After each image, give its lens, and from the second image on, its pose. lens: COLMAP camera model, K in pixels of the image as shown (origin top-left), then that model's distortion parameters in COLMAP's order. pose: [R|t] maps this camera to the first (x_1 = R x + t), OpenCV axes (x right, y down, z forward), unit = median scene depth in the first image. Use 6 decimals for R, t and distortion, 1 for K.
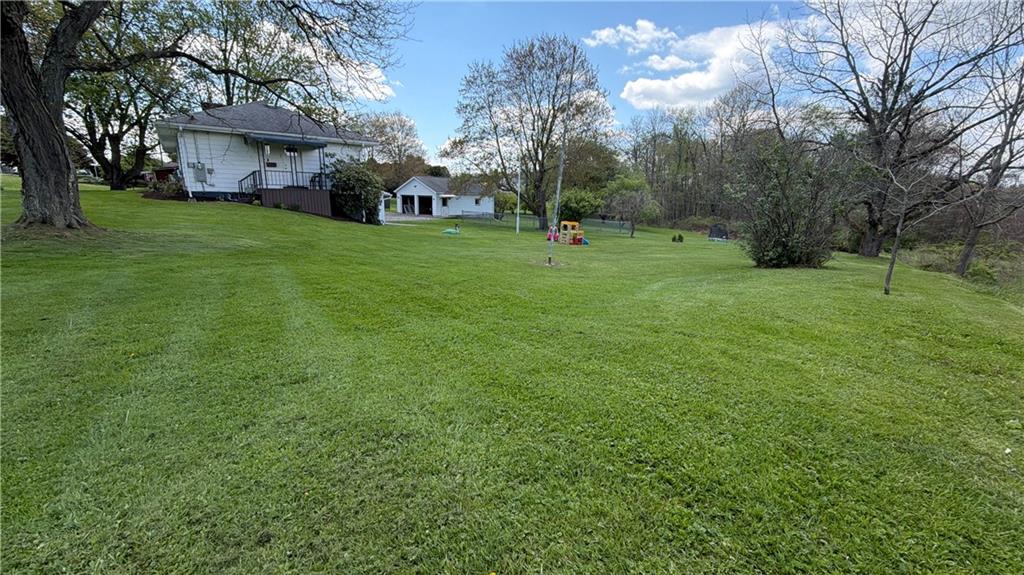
lens RADIAL K [[409.4, 0, 512.7], [0, 409.4, 288.9], [0, 0, 1]] dist [-0.002300, 0.000434]
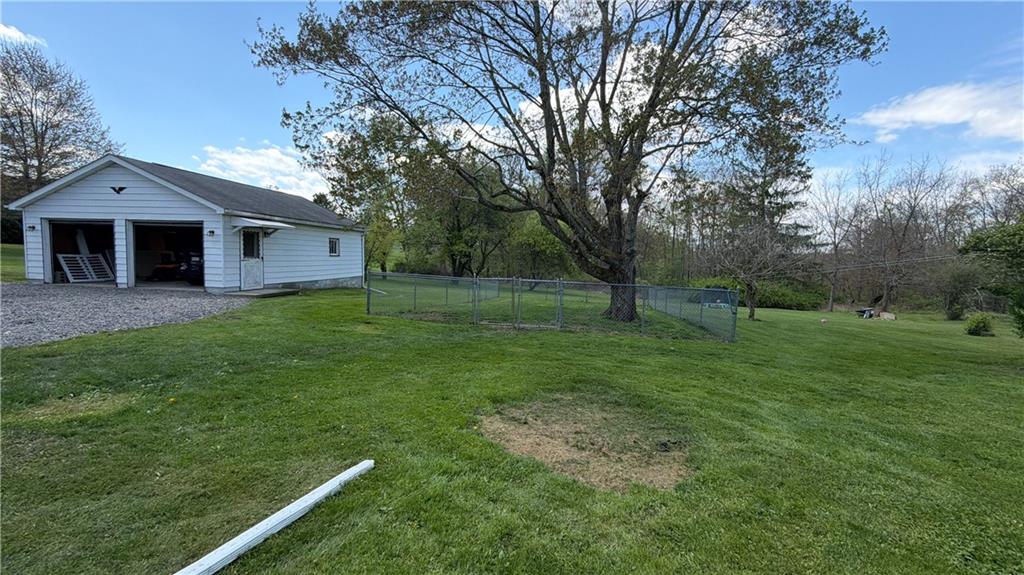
lens RADIAL K [[409.4, 0, 512.2], [0, 409.4, 288.4], [0, 0, 1]] dist [-0.002300, 0.000434]
pose [[0.825498, -0.041083, 0.562908, -0.346808], [0.120429, 0.987200, -0.104559, -0.235482], [-0.551407, 0.154104, 0.819879, 1.236958]]
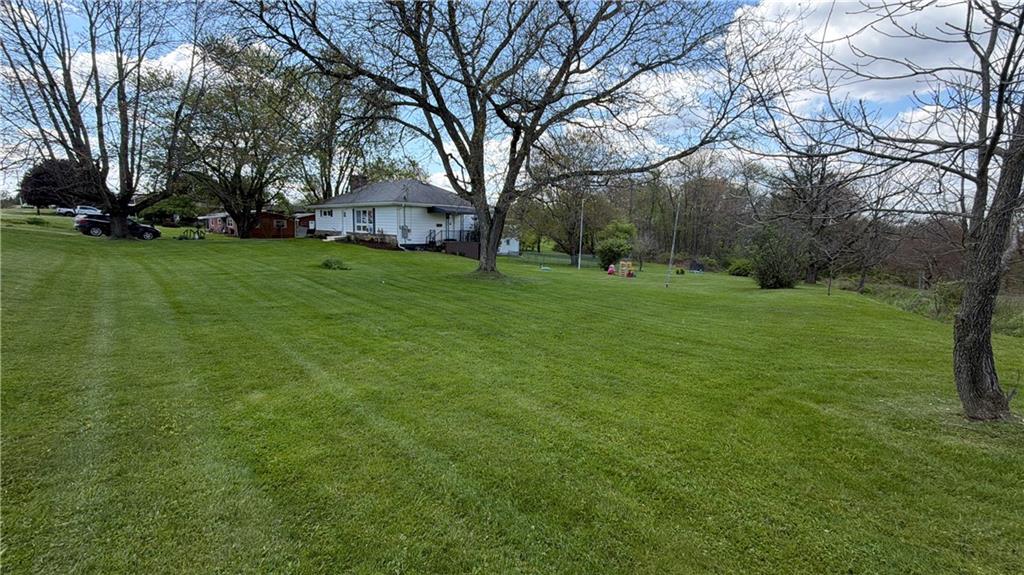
lens RADIAL K [[409.4, 0, 506.6], [0, 409.4, 286.0], [0, 0, 1]] dist [-0.002300, 0.000434]
pose [[0.995065, -0.007859, 0.098918, -0.443563], [0.015973, 0.996545, -0.081503, 0.039800], [-0.097936, 0.082681, 0.991752, -0.443111]]
